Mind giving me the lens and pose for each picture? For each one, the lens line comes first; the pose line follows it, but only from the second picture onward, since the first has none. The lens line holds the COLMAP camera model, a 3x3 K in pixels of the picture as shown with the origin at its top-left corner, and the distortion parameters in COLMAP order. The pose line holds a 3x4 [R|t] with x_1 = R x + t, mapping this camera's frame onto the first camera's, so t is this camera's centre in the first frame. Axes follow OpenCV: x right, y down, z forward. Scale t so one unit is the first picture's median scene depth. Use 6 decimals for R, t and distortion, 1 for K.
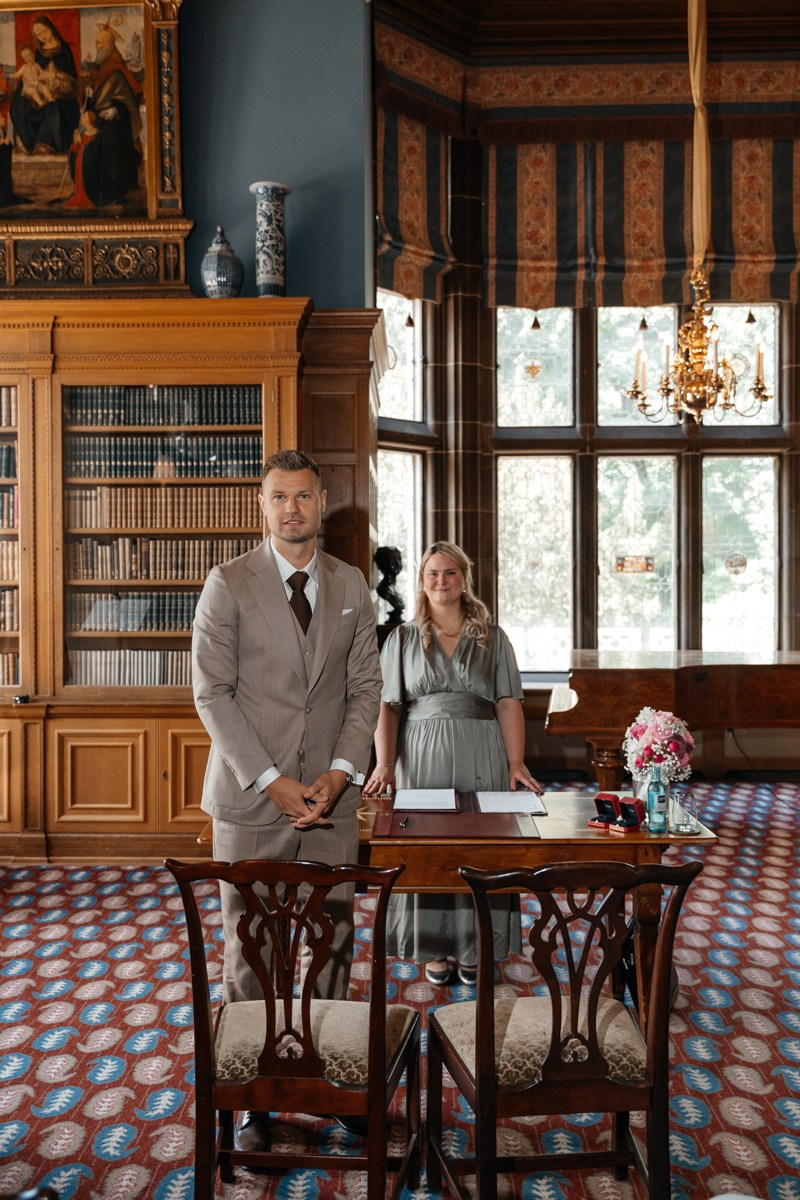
lens RADIAL K [[1696.8, 0, 399.7], [0, 1696.8, 597.9], [0, 0, 1]] dist [0.037205, 0.000000]
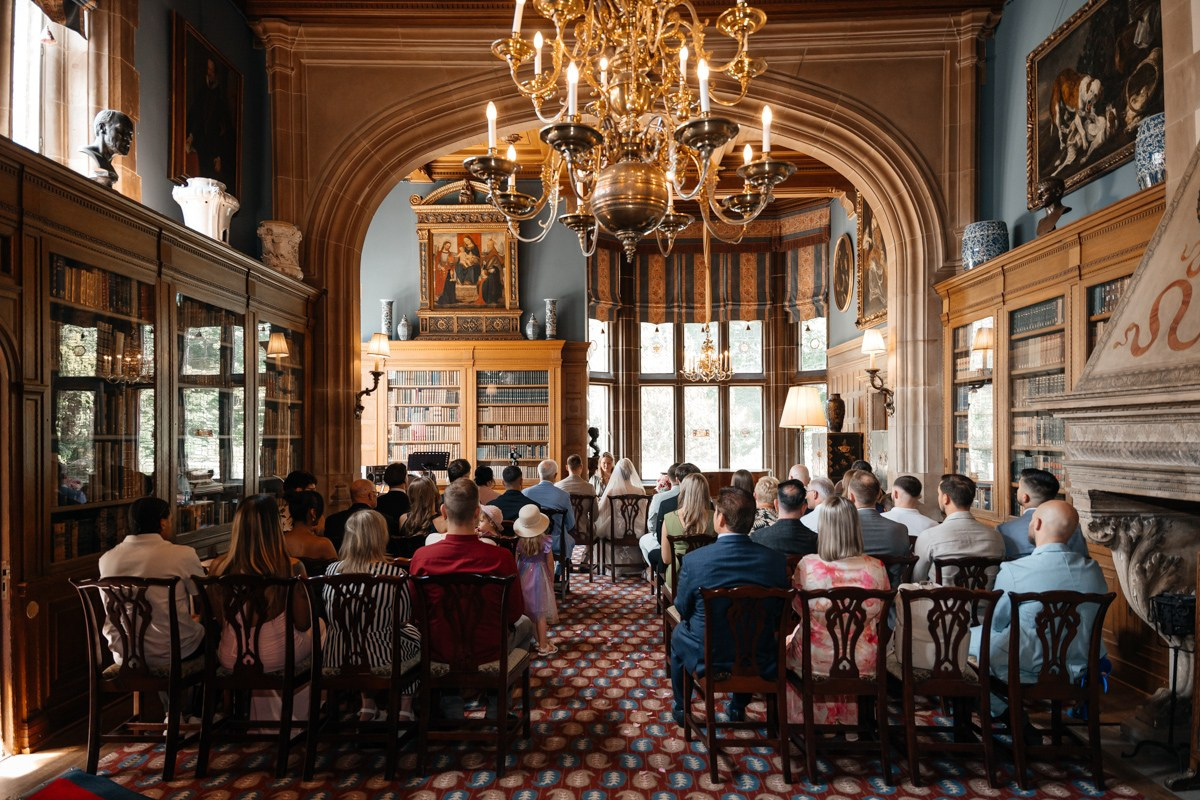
lens RADIAL K [[1696.8, 0, 599.7], [0, 1696.8, 401.8], [0, 0, 1]] dist [0.037205, 0.000000]
pose [[0.999991, -0.001590, -0.003965, 0.010986], [0.001462, 0.999483, -0.032111, 0.012054], [0.004014, 0.032105, 0.999476, -1.367465]]
